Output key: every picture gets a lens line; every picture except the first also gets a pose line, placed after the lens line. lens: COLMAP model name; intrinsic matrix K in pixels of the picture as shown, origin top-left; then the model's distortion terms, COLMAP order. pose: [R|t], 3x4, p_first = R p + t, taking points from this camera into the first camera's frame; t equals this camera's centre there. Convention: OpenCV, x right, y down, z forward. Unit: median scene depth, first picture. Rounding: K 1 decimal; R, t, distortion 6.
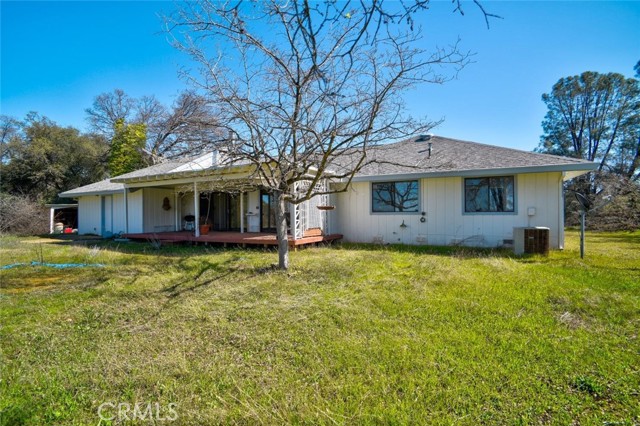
lens RADIAL K [[311.4, 0, 321.1], [0, 311.4, 215.4], [0, 0, 1]] dist [-0.061691, 0.033735]
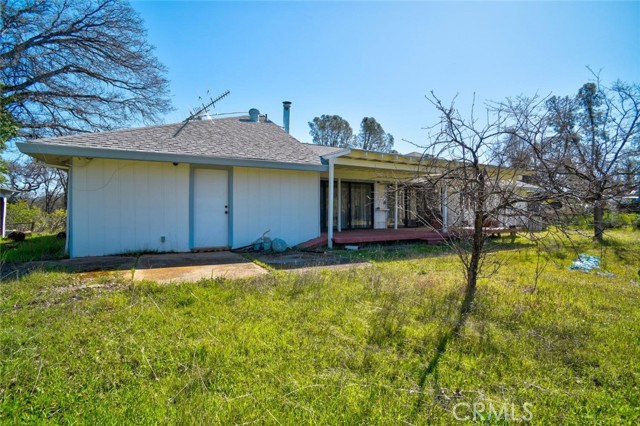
lens RADIAL K [[311.4, 0, 321.1], [0, 311.4, 215.4], [0, 0, 1]] dist [-0.061691, 0.033735]
pose [[0.583423, -0.001237, 0.812167, -0.503041], [-0.000027, 0.999999, 0.001543, 0.005908], [-0.812168, -0.000922, 0.583423, 0.265275]]
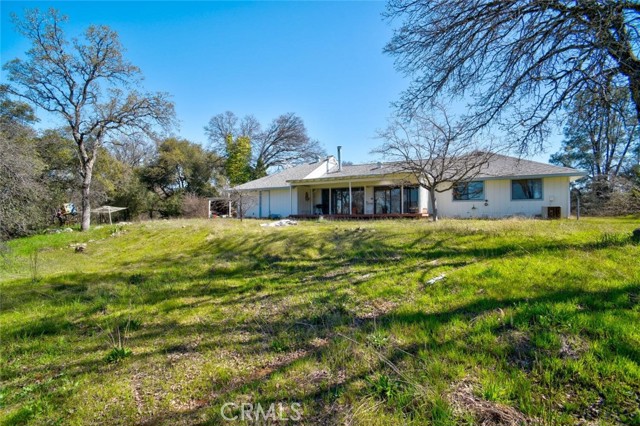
lens RADIAL K [[311.4, 0, 321.1], [0, 311.4, 215.4], [0, 0, 1]] dist [-0.061691, 0.033735]
pose [[0.998755, 0.002180, -0.049840, -0.174101], [-0.002164, 0.999998, 0.000384, 0.026909], [0.049840, -0.000276, 0.998757, -0.258594]]
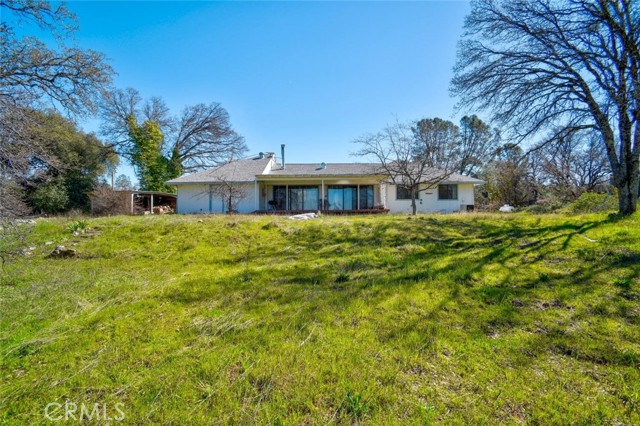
lens RADIAL K [[311.4, 0, 321.1], [0, 311.4, 215.4], [0, 0, 1]] dist [-0.061691, 0.033735]
pose [[0.907572, 0.000534, 0.419897, -0.431909], [-0.000506, 1.000000, -0.000179, 0.036539], [-0.419897, -0.000050, 0.907572, -0.243478]]
